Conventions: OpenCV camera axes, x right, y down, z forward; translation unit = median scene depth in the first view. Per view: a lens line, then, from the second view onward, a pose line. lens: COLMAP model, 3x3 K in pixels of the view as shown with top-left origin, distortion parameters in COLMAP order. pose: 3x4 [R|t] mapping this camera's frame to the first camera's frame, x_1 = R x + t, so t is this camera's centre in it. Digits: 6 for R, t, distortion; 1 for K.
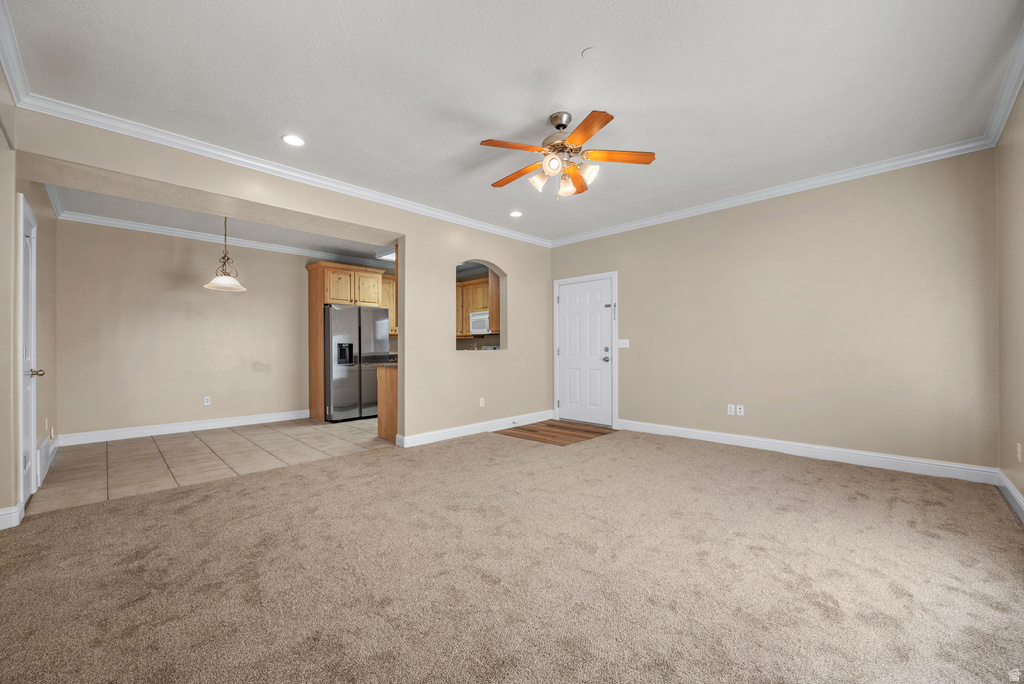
lens RADIAL K [[401.4, 0, 516.9], [0, 401.4, 345.1], [0, 0, 1]] dist [0.000446, 0.000128]
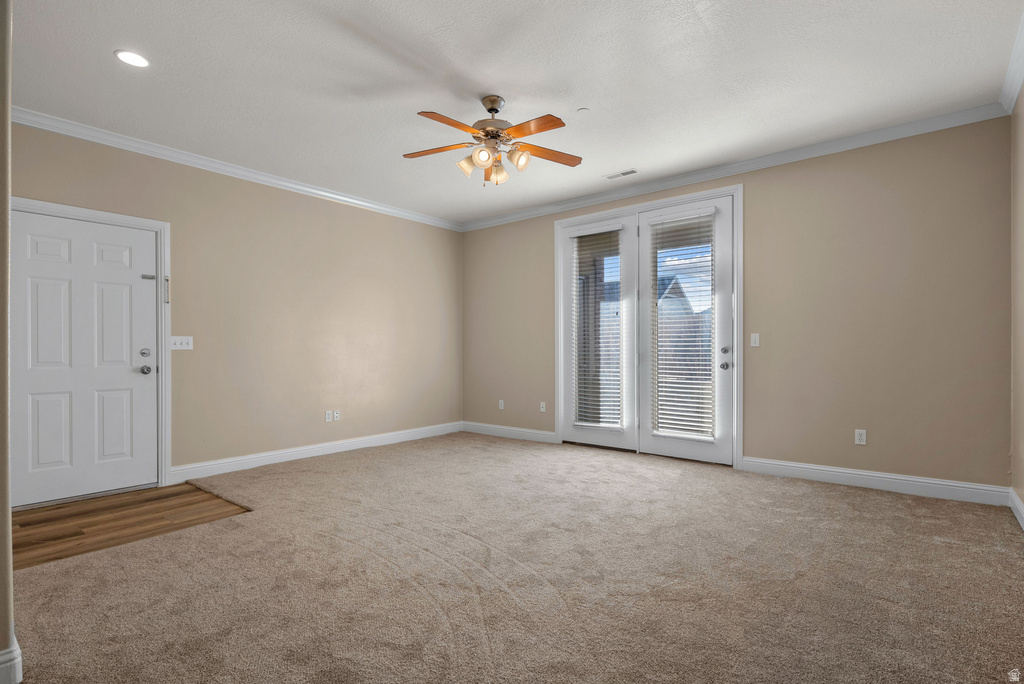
lens RADIAL K [[505.1, 0, 517.0], [0, 505.1, 351.3], [0, 0, 1]] dist [0.001342, 0.000246]
pose [[-0.082398, 0.002973, 0.996595, -0.904342], [-0.001990, 0.999993, -0.003147, 0.016766], [-0.996597, -0.002242, -0.082392, 0.886020]]
